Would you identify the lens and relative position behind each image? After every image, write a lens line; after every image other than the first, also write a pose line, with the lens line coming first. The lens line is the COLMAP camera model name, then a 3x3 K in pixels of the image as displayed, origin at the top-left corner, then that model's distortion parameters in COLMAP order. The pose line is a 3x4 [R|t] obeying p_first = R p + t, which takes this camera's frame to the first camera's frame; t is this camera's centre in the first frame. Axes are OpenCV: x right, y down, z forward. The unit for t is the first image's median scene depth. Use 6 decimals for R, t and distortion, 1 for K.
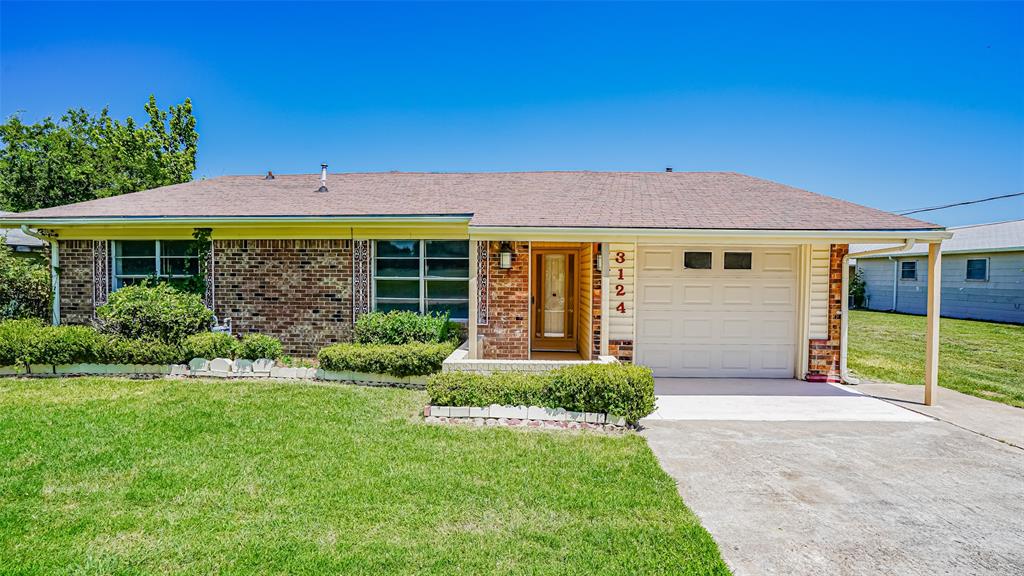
lens RADIAL K [[478.0, 0, 511.9], [0, 478.0, 284.1], [0, 0, 1]] dist [-0.039734, 0.012025]
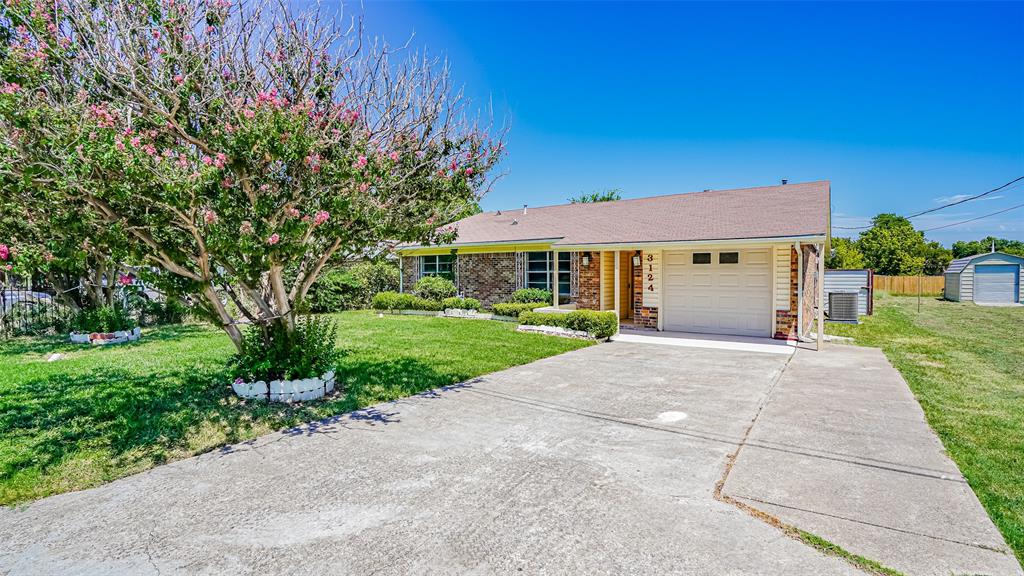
lens RADIAL K [[478.0, 0, 517.7], [0, 478.0, 286.4], [0, 0, 1]] dist [-0.039734, 0.012025]
pose [[0.853589, 0.004448, -0.520928, 0.711872], [-0.004458, 0.999989, 0.001233, 0.044584], [0.520928, 0.001270, 0.853599, -0.681930]]
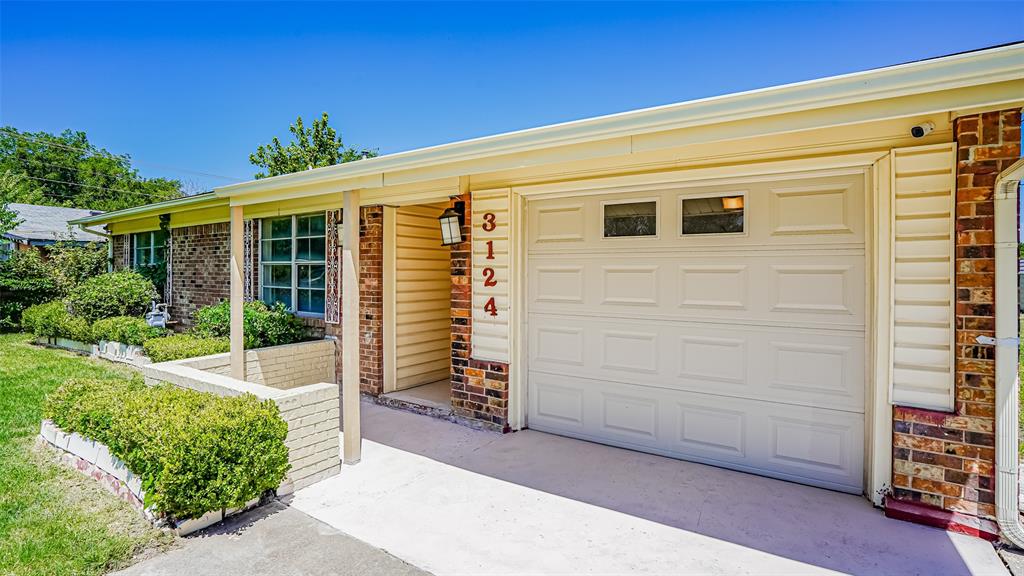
lens RADIAL K [[478.0, 0, 506.6], [0, 478.0, 268.9], [0, 0, 1]] dist [-0.039734, 0.012025]
pose [[0.860296, -0.007017, -0.509747, 0.555949], [-0.009414, 0.999516, -0.029648, 0.020073], [0.509708, 0.030305, 0.859814, 0.506403]]
